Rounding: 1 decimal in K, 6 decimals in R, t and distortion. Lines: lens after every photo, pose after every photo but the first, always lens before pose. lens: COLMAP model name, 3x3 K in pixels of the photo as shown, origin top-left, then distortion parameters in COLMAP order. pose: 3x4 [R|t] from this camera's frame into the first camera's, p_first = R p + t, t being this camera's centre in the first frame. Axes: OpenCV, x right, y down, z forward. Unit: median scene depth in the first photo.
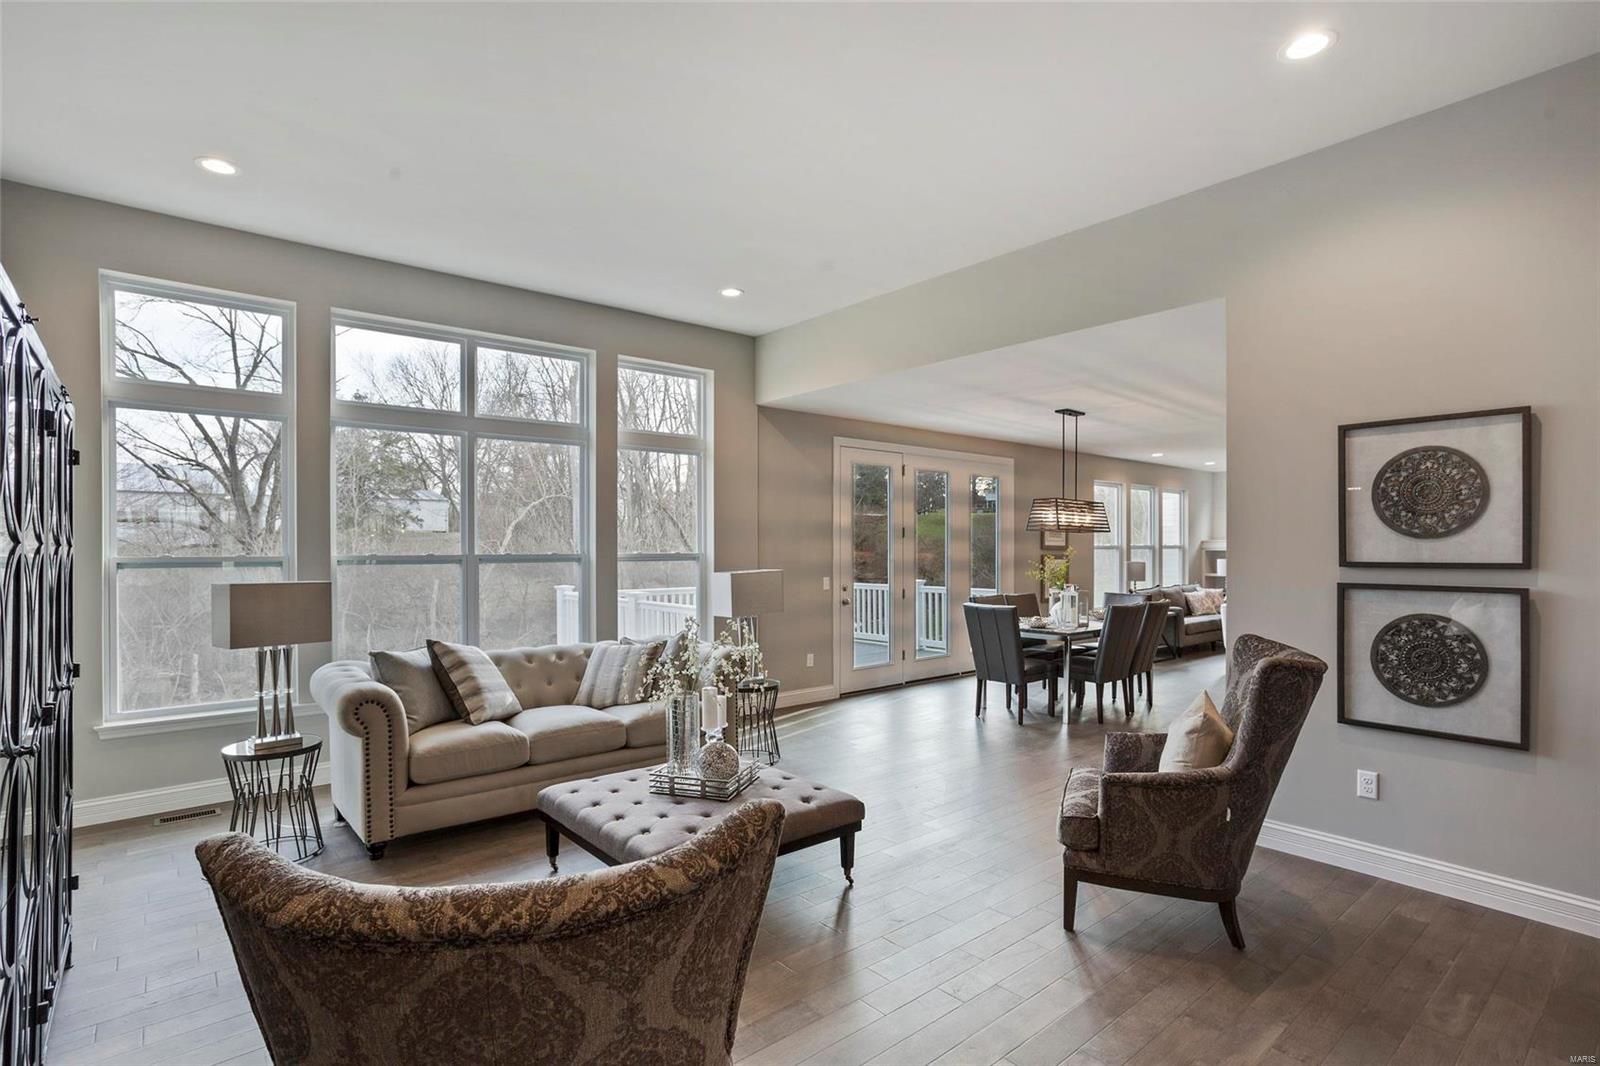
lens RADIAL K [[792.3, 0, 798.2], [0, 792.3, 550.6], [0, 0, 1]] dist [-0.056648, 0.038039]
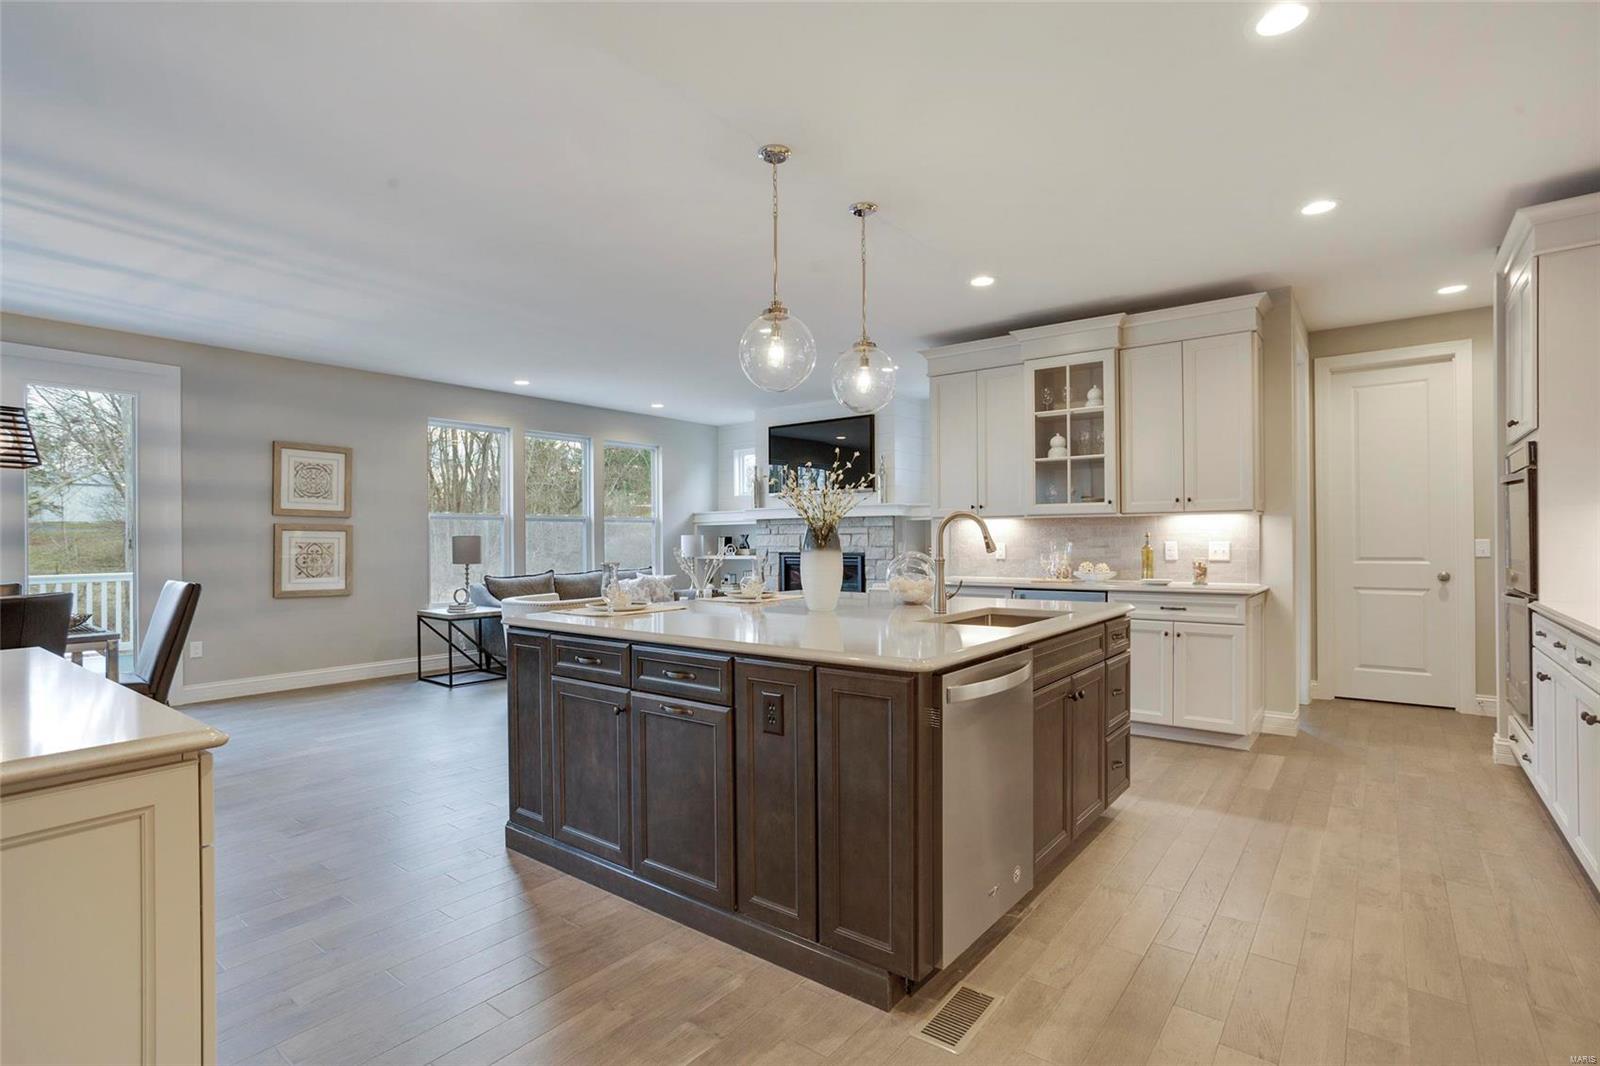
lens RADIAL K [[770.2, 0, 793.6], [0, 770.2, 535.9], [0, 0, 1]] dist [-0.058953, 0.034005]
pose [[0.977660, -0.004709, 0.210142, 0.845192], [0.007279, 0.999908, -0.011457, 0.035814], [-0.210068, 0.012731, 0.977604, 0.445210]]
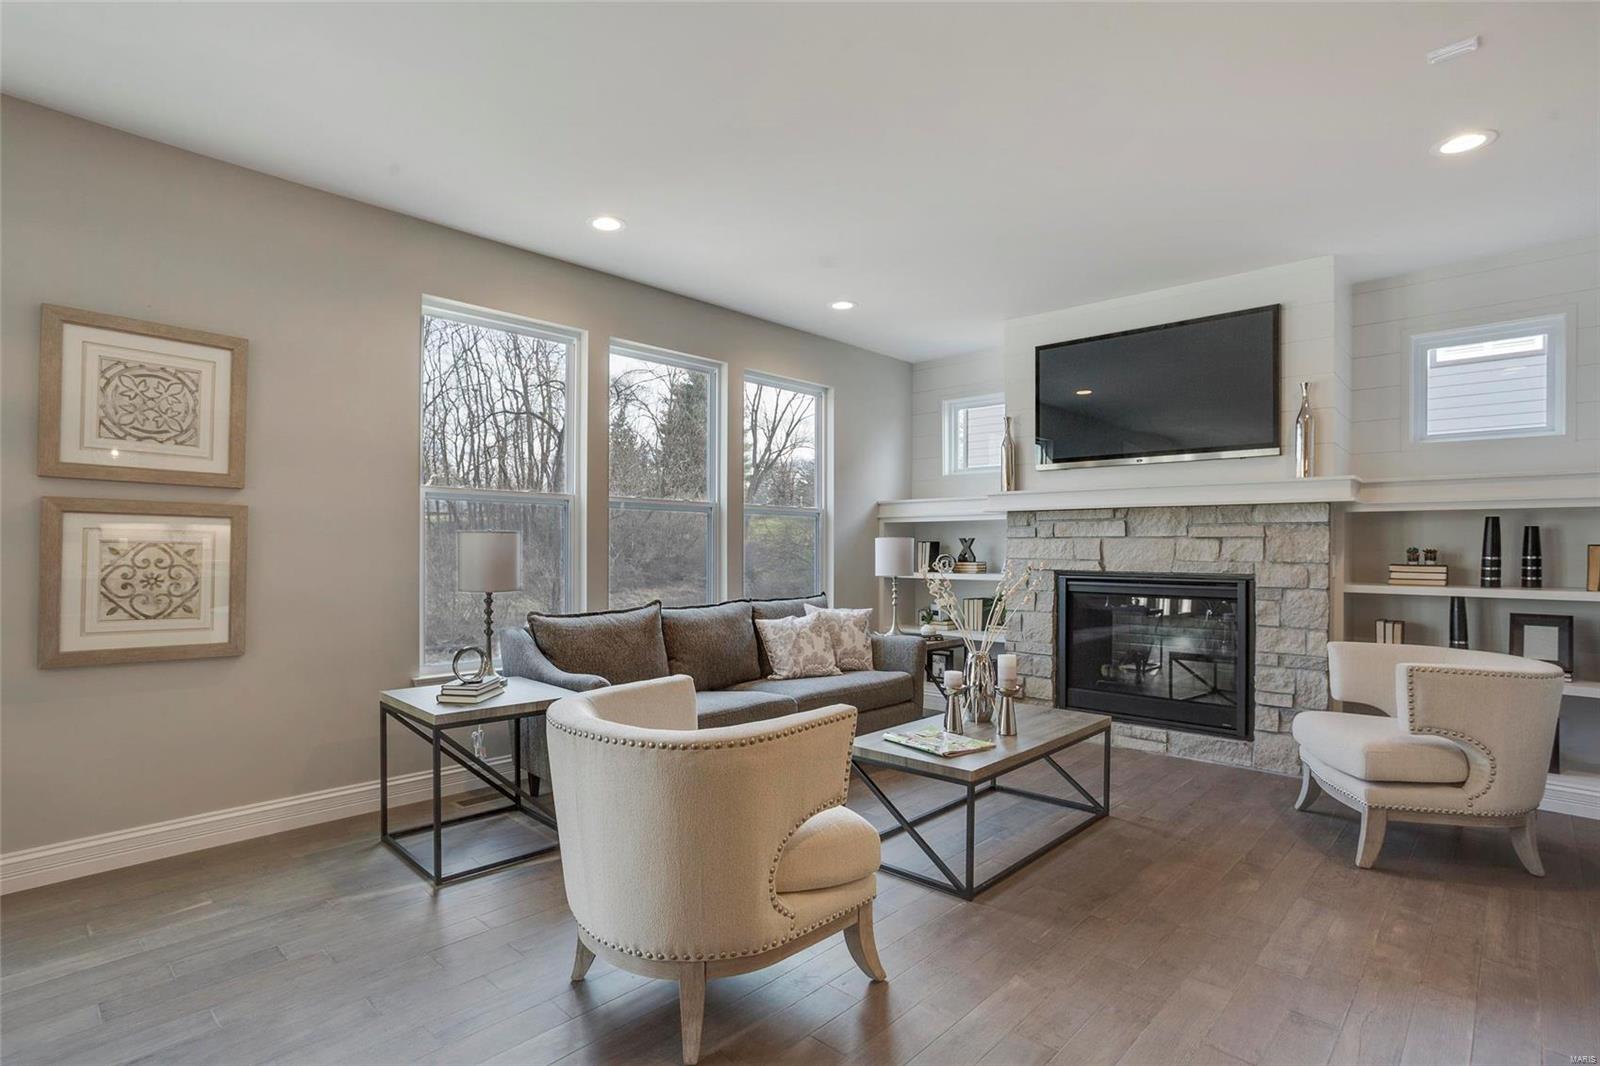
lens RADIAL K [[792.3, 0, 798.2], [0, 792.3, 550.6], [0, 0, 1]] dist [-0.056648, 0.038039]
pose [[0.993225, 0.005509, 0.116076, 0.771090], [-0.005072, 0.999979, -0.004061, 0.034175], [-0.116096, 0.003445, 0.993232, 0.995919]]
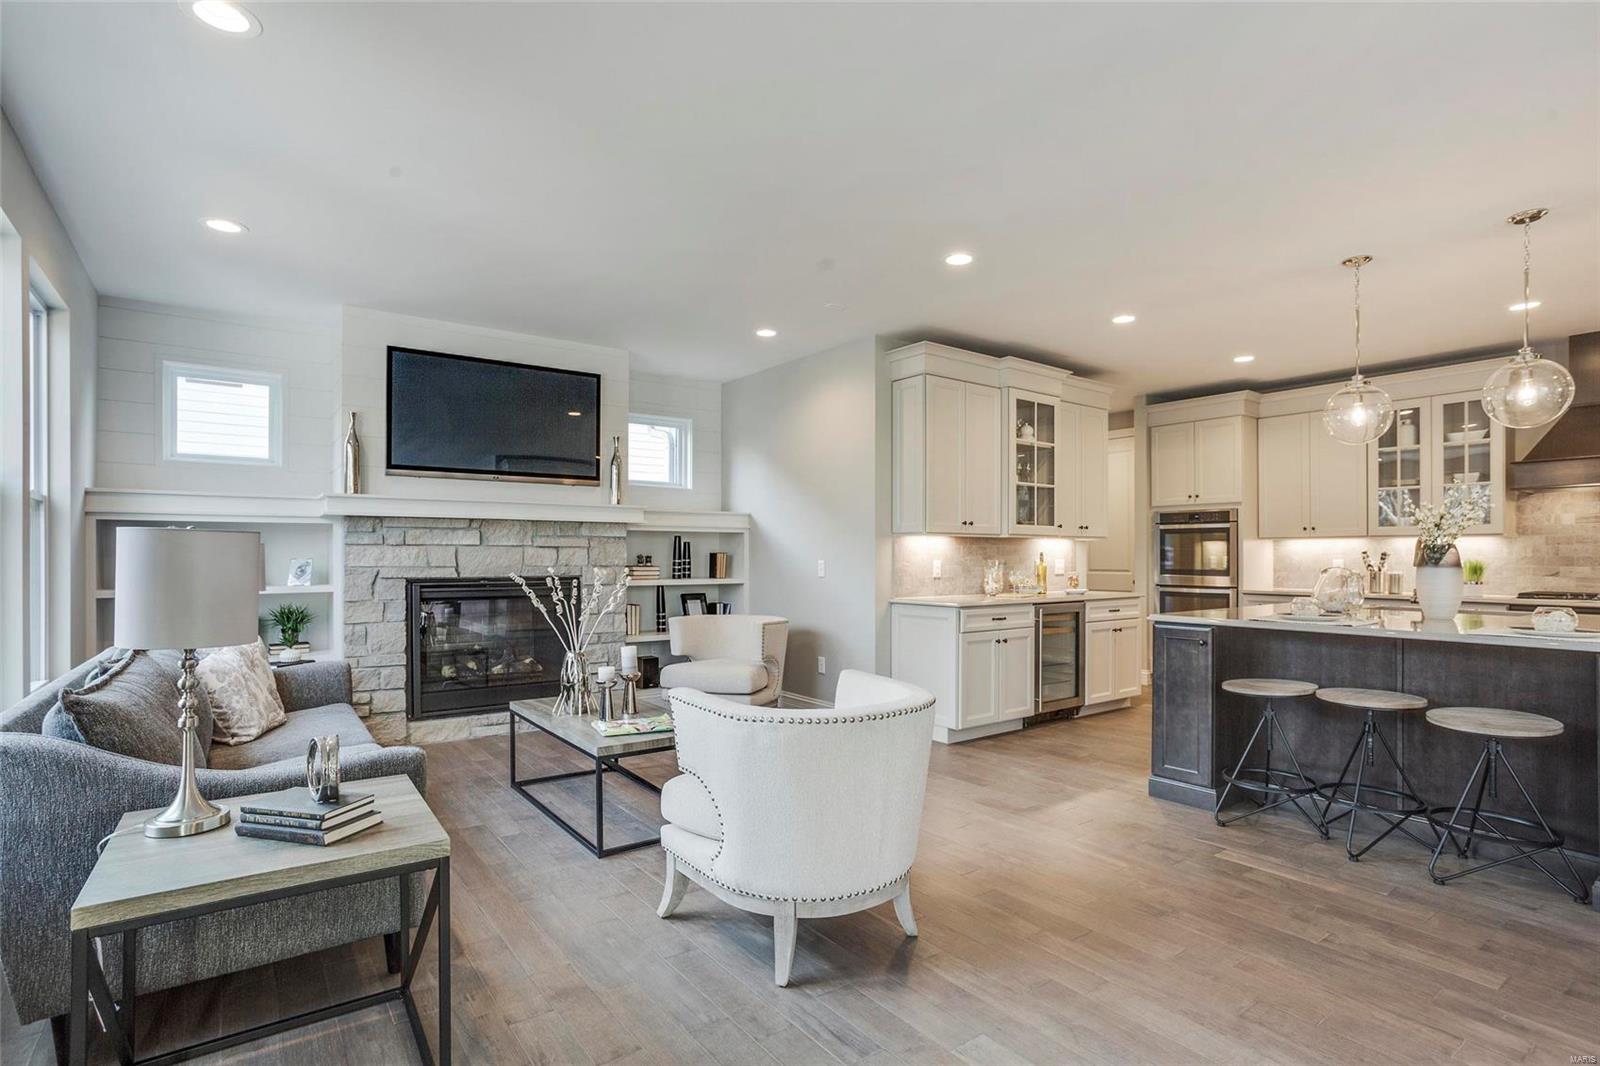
lens RADIAL K [[792.3, 0, 798.2], [0, 792.3, 550.6], [0, 0, 1]] dist [-0.056648, 0.038039]
pose [[0.068464, 0.007866, 0.997623, 0.408009], [0.005521, 0.999951, -0.008263, 0.031072], [-0.997638, 0.006073, 0.068417, 1.282409]]
